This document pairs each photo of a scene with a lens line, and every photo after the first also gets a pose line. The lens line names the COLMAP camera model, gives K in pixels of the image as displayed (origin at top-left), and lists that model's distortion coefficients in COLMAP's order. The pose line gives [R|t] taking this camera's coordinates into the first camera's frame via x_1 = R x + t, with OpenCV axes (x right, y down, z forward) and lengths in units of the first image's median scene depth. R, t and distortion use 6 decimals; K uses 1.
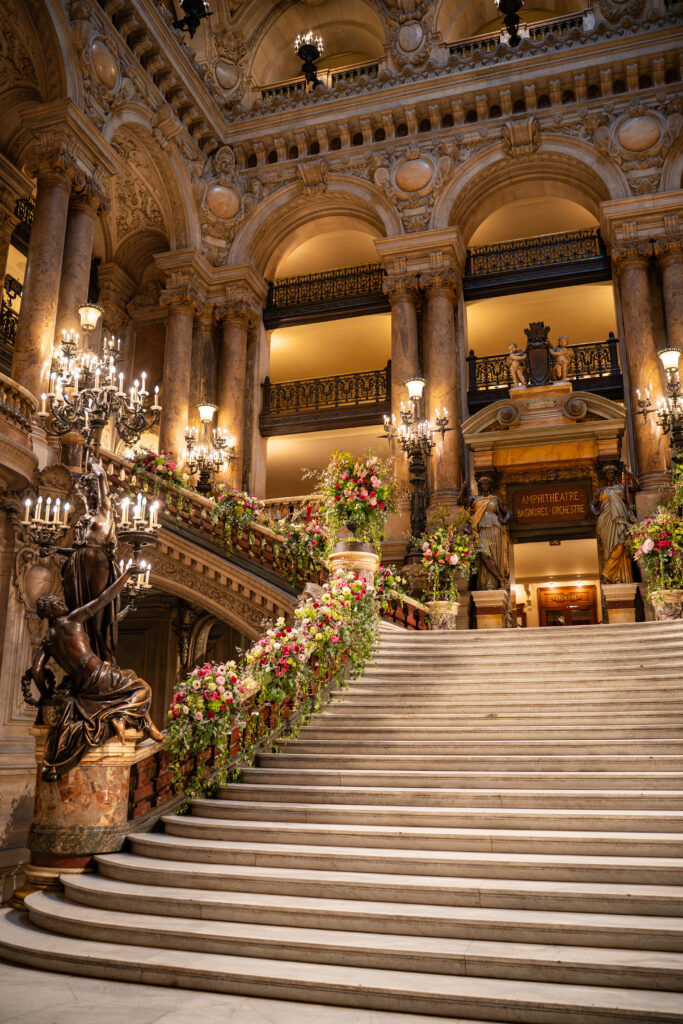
lens RADIAL K [[819.0, 0, 324.7], [0, 819.0, 533.1], [0, 0, 1]] dist [-0.107828, 0.060173]
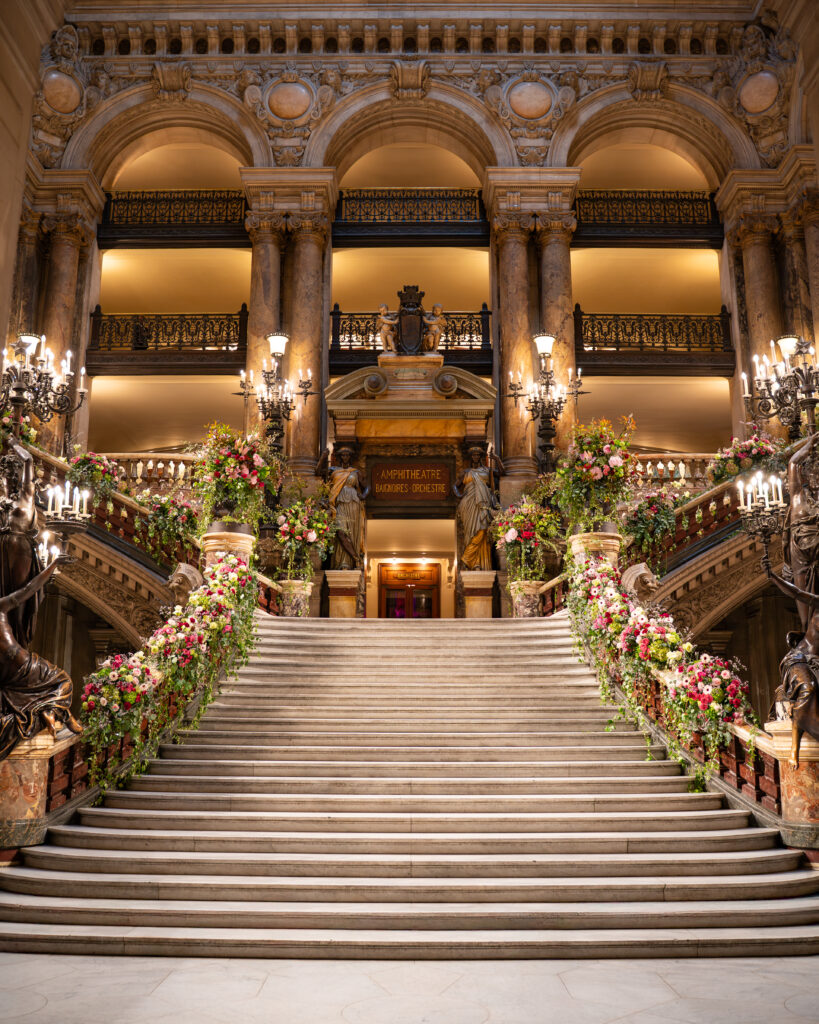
lens RADIAL K [[1007.3, 0, 372.2], [0, 1007.3, 497.5], [0, 0, 1]] dist [-0.096195, 0.000000]
pose [[0.957387, 0.061442, 0.282197, -0.098923], [-0.068655, 0.997516, 0.015732, -0.033461], [-0.280530, -0.034436, 0.959227, -0.115084]]
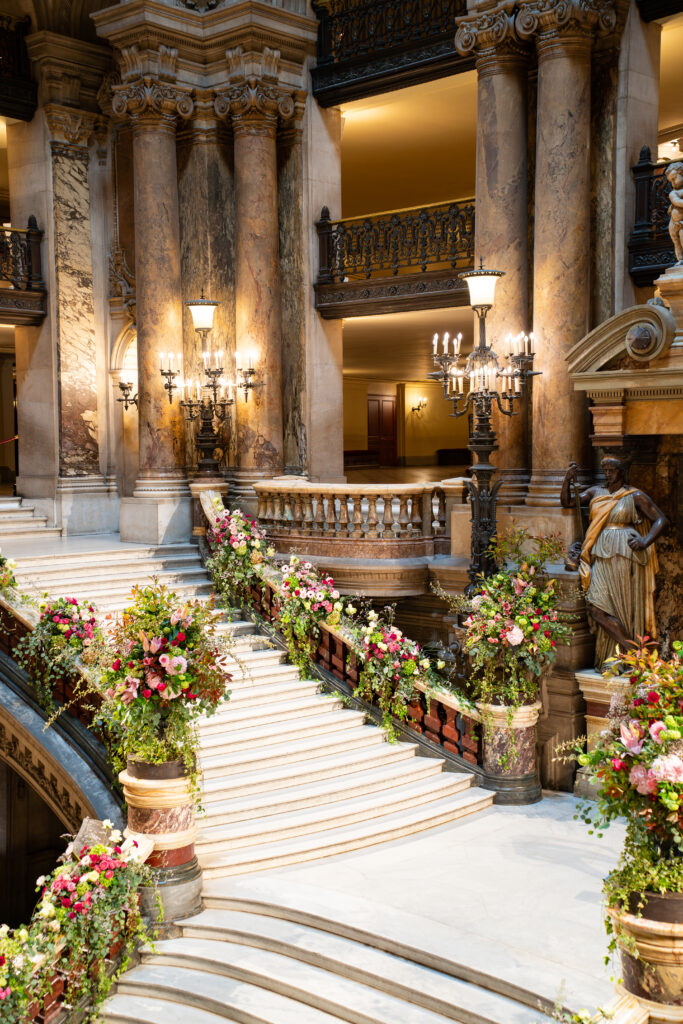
lens RADIAL K [[1309.3, 0, 337.5], [0, 1309.3, 515.6], [0, 0, 1]] dist [0.208278, 0.000000]
pose [[0.906200, 0.002715, -0.422840, 0.414359], [0.119336, 0.957688, 0.261901, -0.287912], [0.405660, -0.287794, 0.867534, 0.181097]]
